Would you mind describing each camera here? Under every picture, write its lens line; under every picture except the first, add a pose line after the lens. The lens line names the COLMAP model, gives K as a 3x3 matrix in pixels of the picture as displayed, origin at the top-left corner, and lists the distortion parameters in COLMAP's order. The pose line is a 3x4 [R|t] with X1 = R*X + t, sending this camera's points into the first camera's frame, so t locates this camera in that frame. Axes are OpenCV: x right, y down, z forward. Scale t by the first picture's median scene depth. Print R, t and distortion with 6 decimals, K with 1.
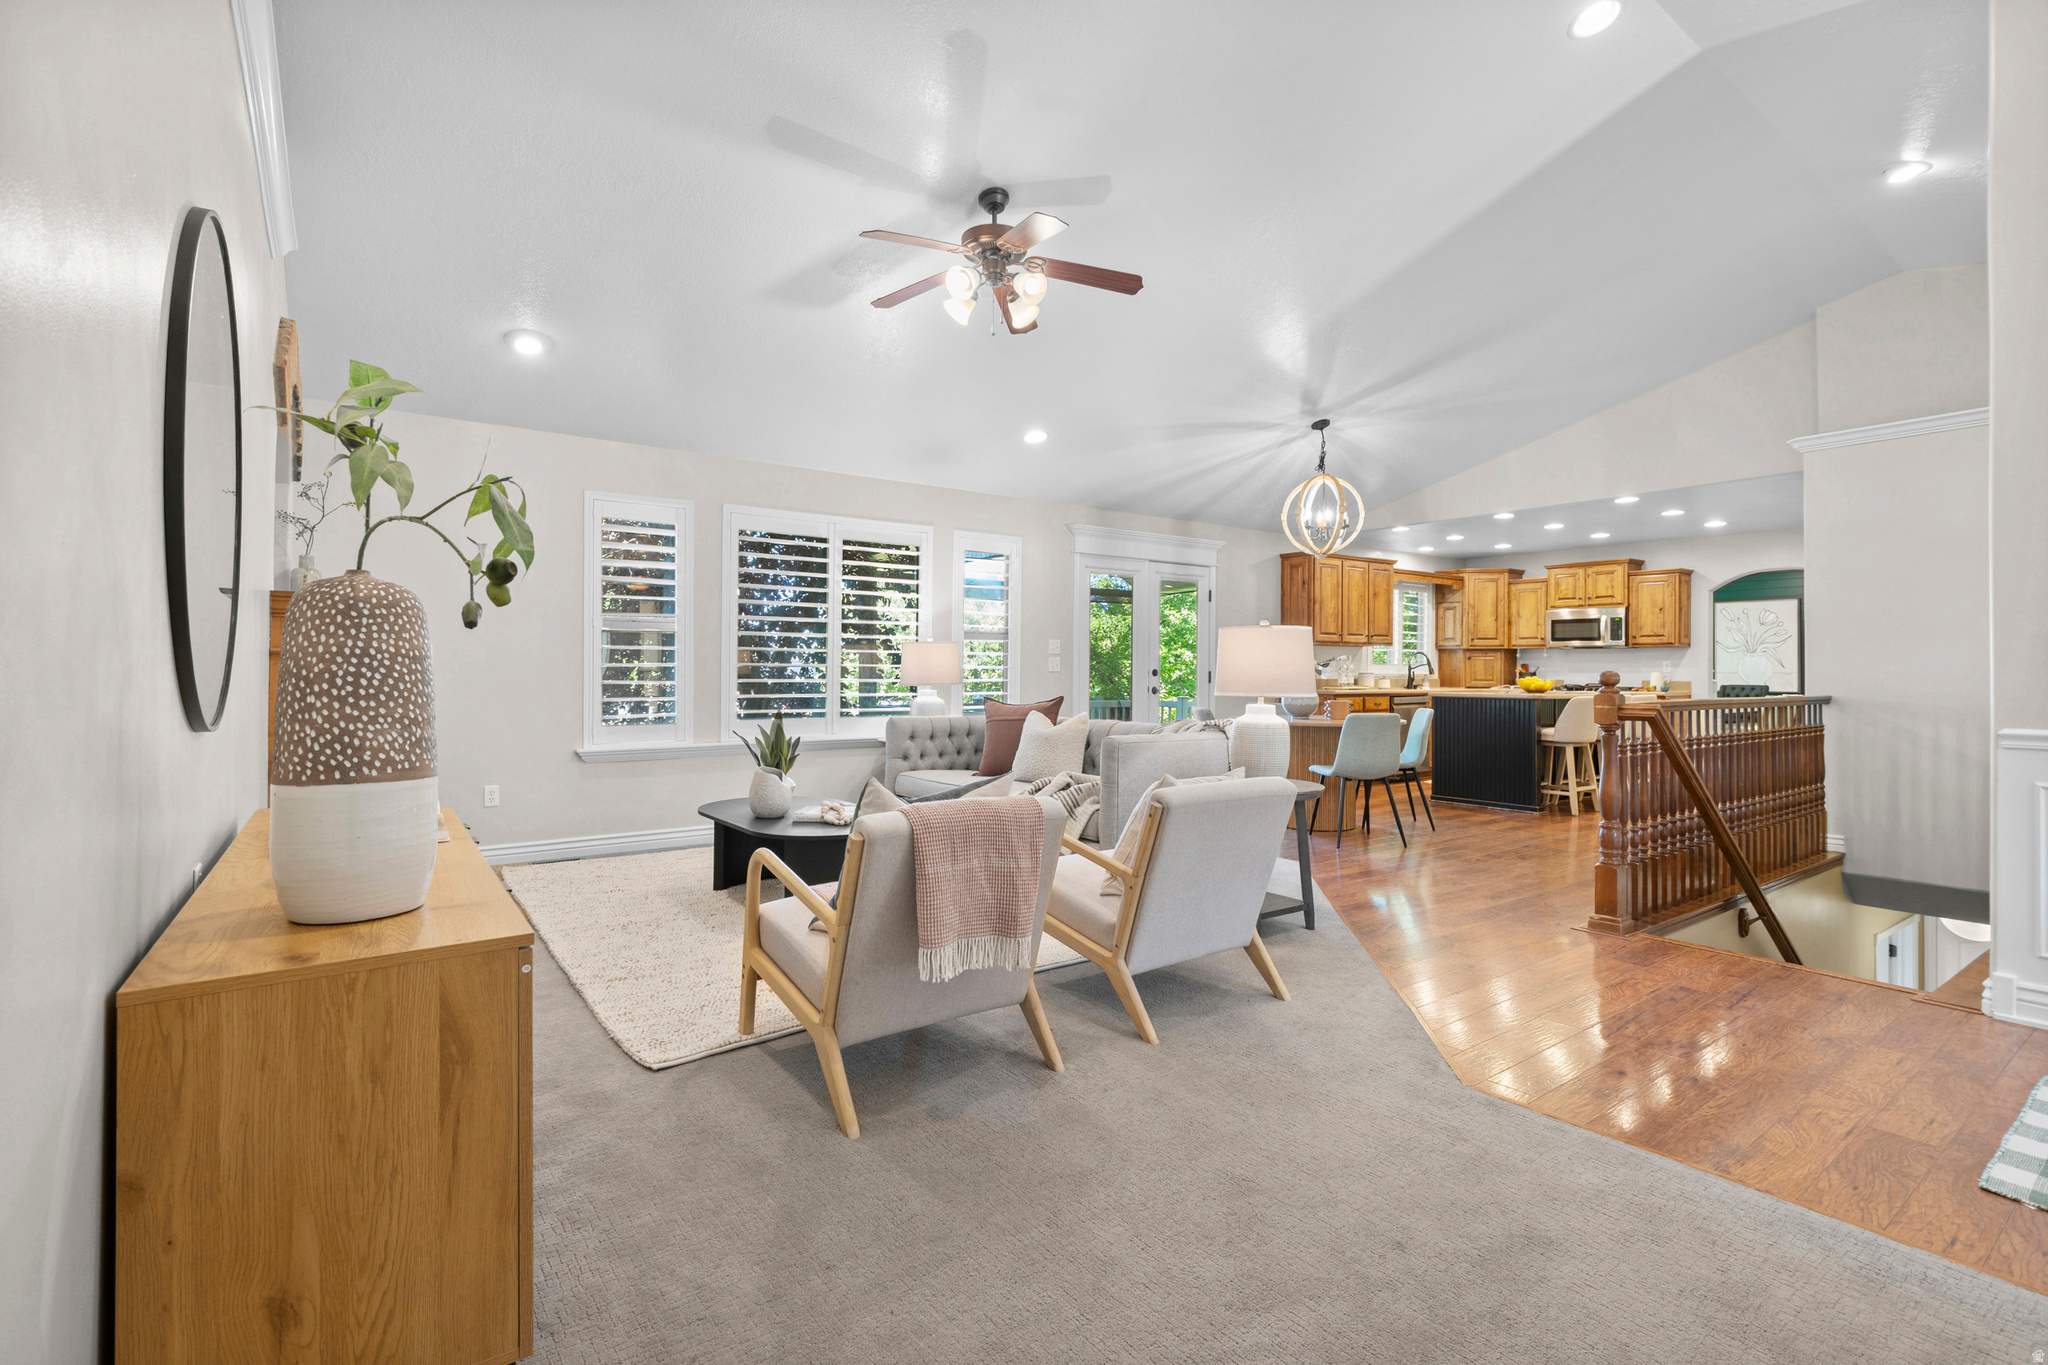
lens RADIAL K [[934.3, 0, 1002.5], [0, 934.3, 670.6], [0, 0, 1]] dist [-0.016267, -0.000504]
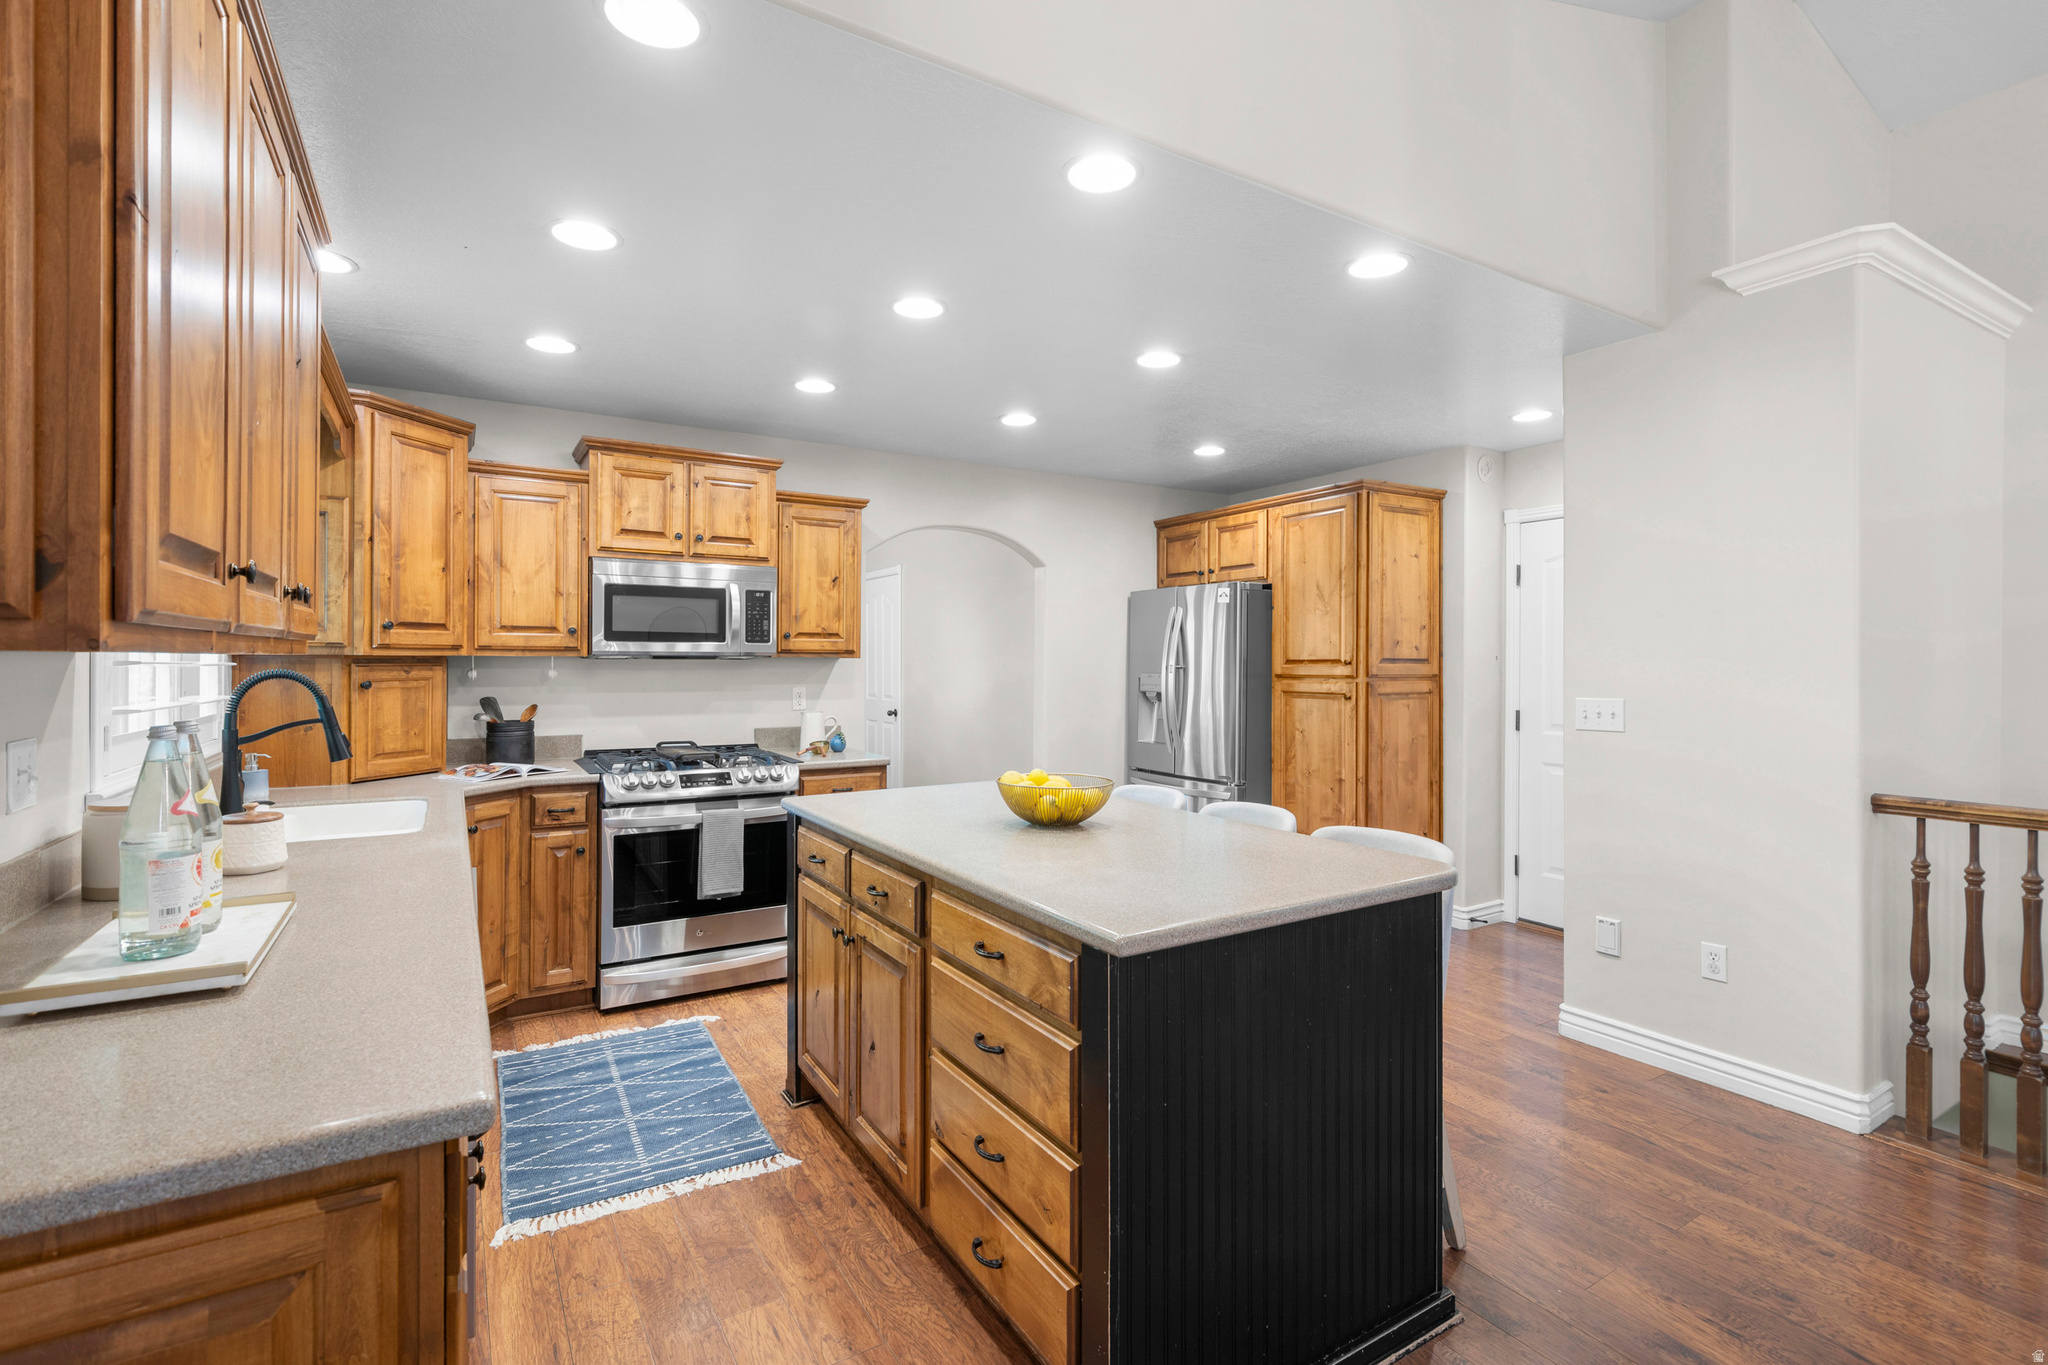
lens RADIAL K [[924.5, 0, 1018.1], [0, 924.5, 685.9], [0, 0, 1]] dist [0.000900, -0.000762]
pose [[0.068168, -0.031102, 0.997189, 0.236627], [0.000220, 0.999514, 0.031159, -0.026018], [-0.997674, -0.001904, 0.068142, 0.858152]]
